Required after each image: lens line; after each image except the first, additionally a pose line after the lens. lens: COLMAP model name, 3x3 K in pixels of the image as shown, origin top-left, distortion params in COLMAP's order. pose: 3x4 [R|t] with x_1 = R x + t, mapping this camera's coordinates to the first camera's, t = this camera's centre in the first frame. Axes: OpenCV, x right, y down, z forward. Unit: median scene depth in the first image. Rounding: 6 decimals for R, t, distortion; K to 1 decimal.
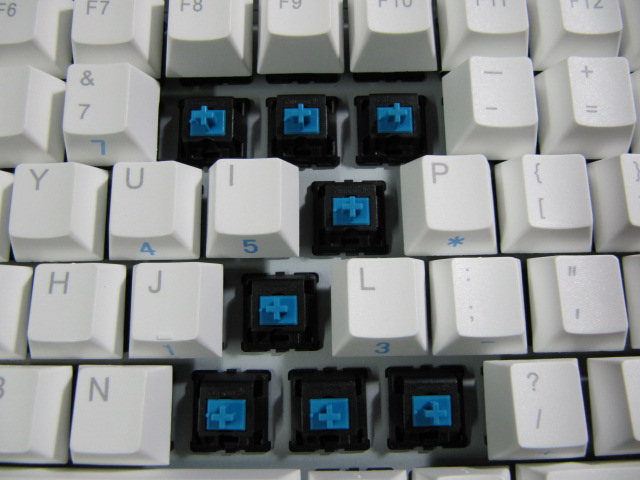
lens RADIAL K [[524.8, 0, 319.1], [0, 524.8, 238.5], [0, 0, 1]] dist [-0.054321, 0.018214]
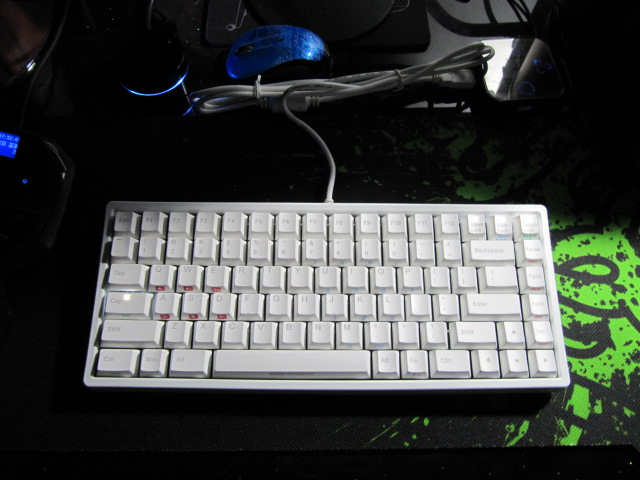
lens RADIAL K [[524.8, 0, 320.6], [0, 524.8, 244.8], [0, 0, 1]] dist [-0.054321, 0.018214]
pose [[0.999707, 0.020736, 0.012502, -0.423387], [-0.018801, 0.990137, -0.138835, 0.211617], [-0.015257, 0.138559, 0.990237, -2.610545]]
